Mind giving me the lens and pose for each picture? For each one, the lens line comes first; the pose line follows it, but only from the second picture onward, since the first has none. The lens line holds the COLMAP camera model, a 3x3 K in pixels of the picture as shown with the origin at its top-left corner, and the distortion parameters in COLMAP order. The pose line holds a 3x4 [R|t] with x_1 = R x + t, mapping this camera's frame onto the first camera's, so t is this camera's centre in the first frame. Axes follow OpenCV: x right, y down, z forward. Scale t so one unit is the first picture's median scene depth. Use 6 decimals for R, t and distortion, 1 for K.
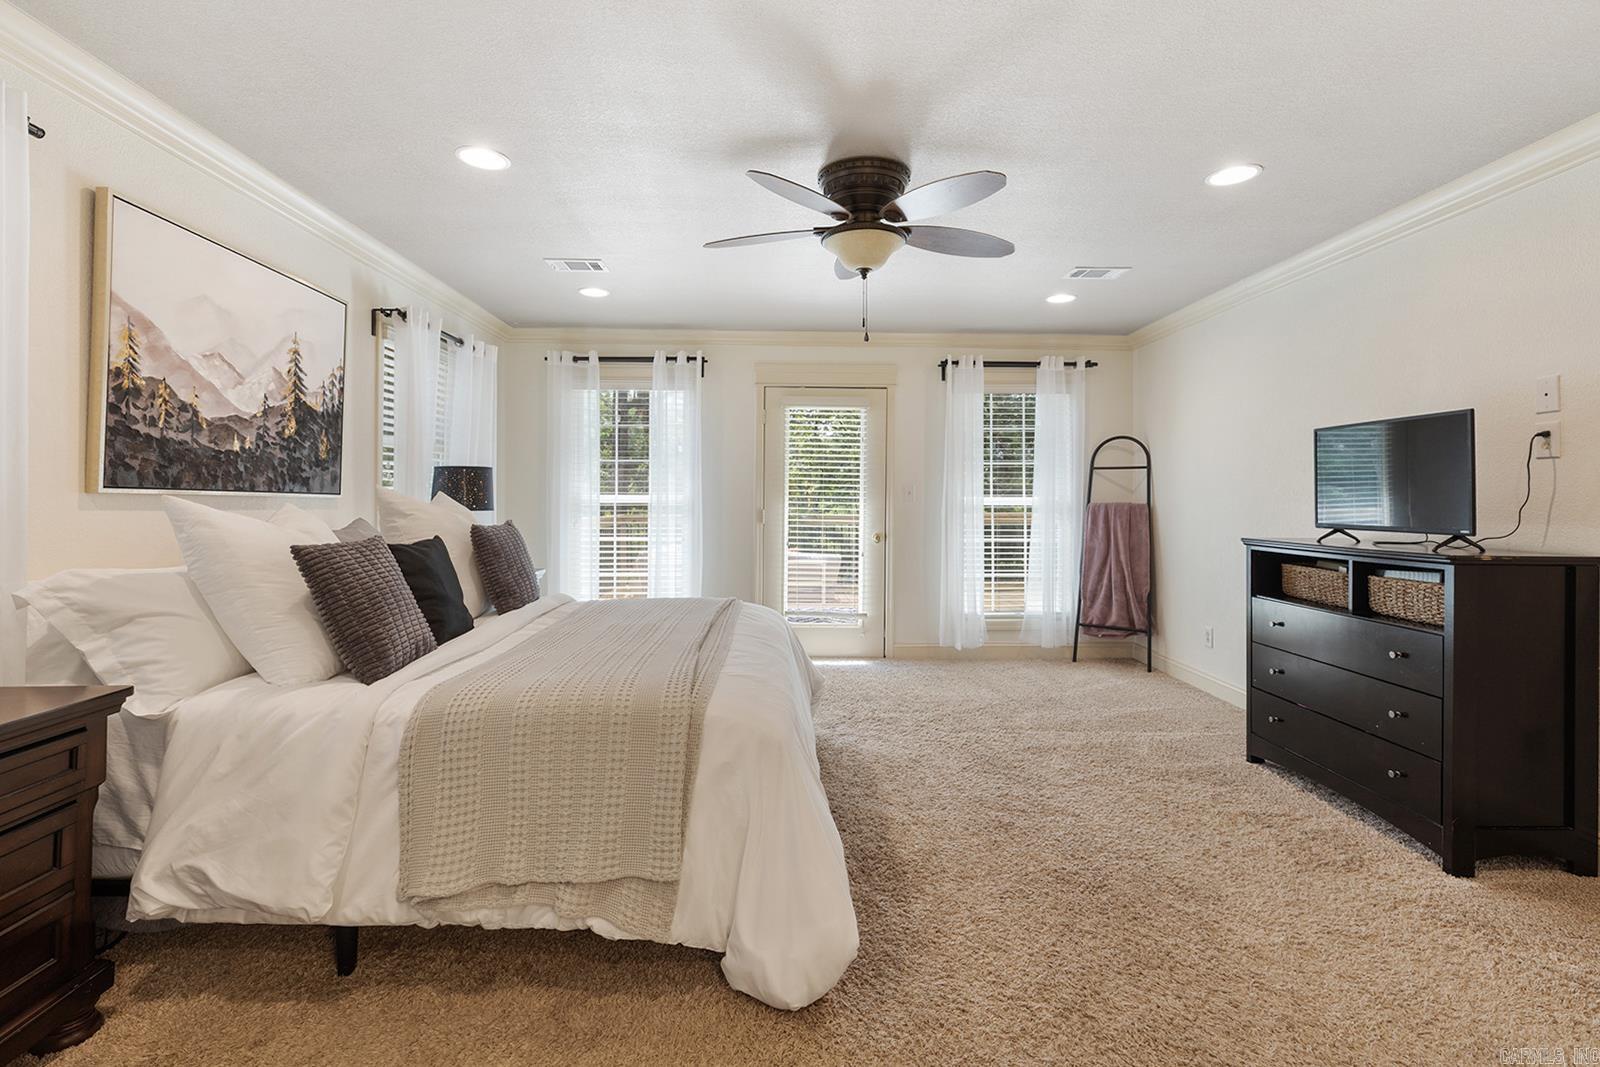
lens RADIAL K [[731.0, 0, 799.2], [0, 731.0, 496.4], [0, 0, 1]] dist [-0.001692, -0.000372]
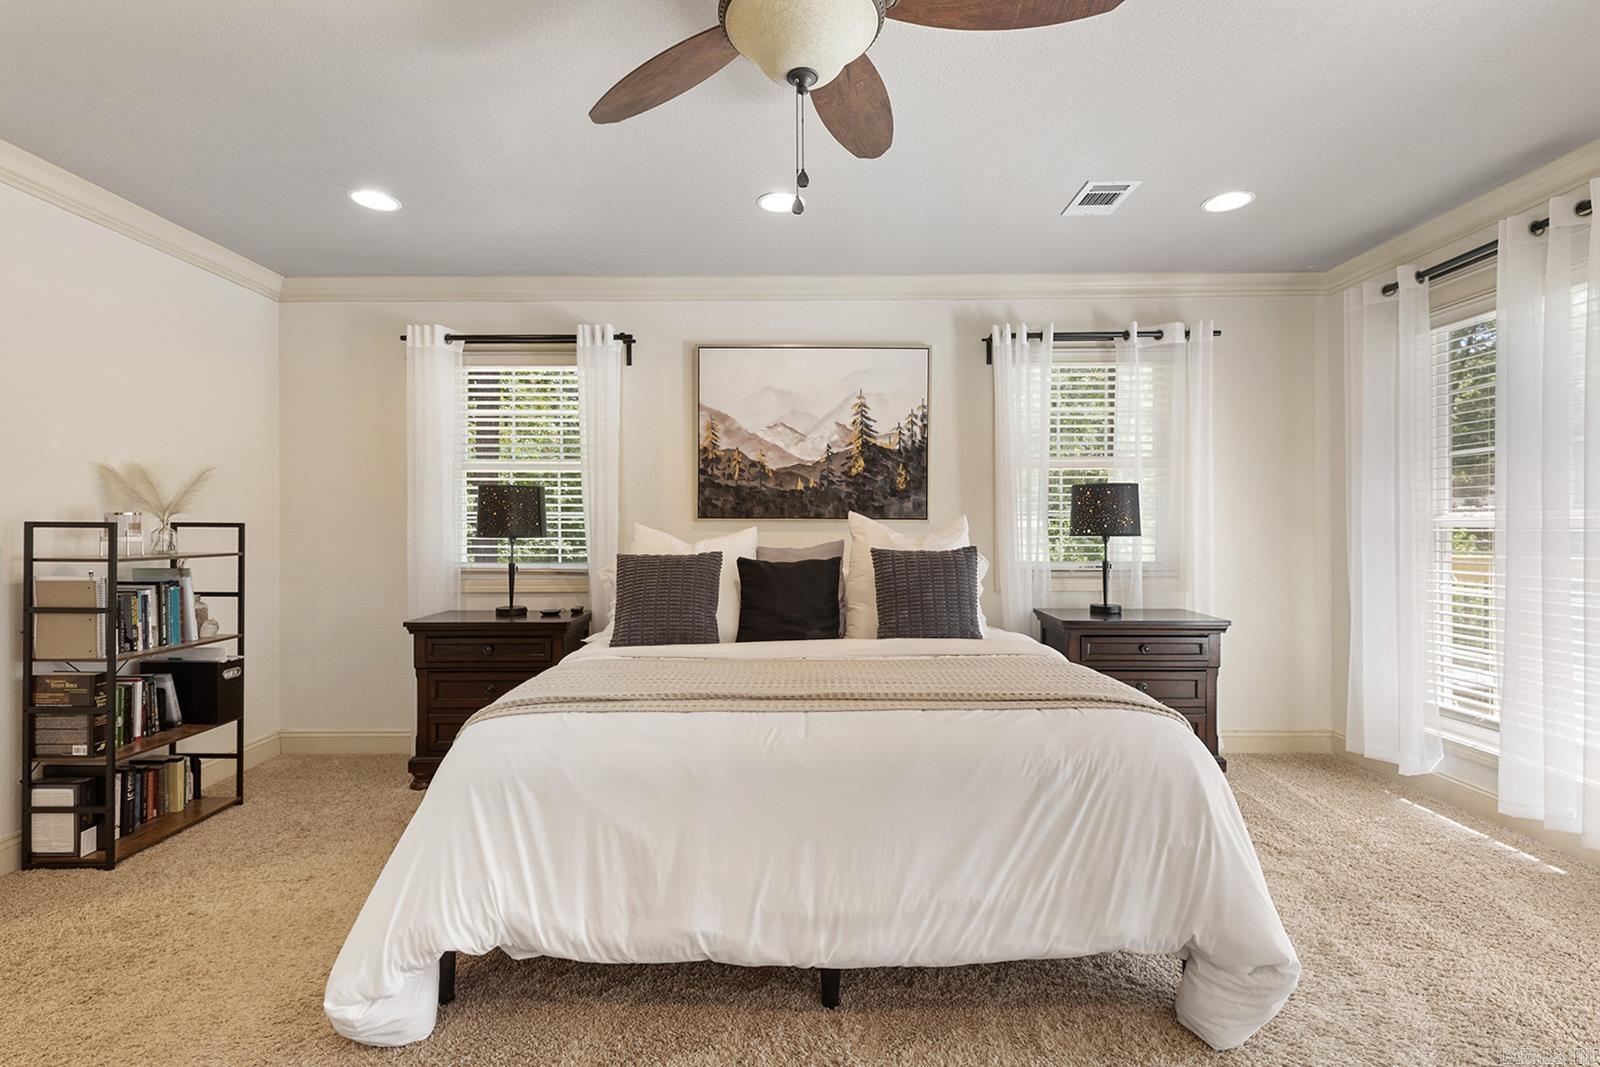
lens RADIAL K [[740.7, 0, 803.5], [0, 740.7, 524.3], [0, 0, 1]] dist [0.001336, 0.000088]
pose [[-0.028827, -0.004586, -0.999574, 0.597078], [0.009125, 0.999947, -0.004851, 0.009866], [0.999543, -0.009261, -0.028784, 0.980986]]
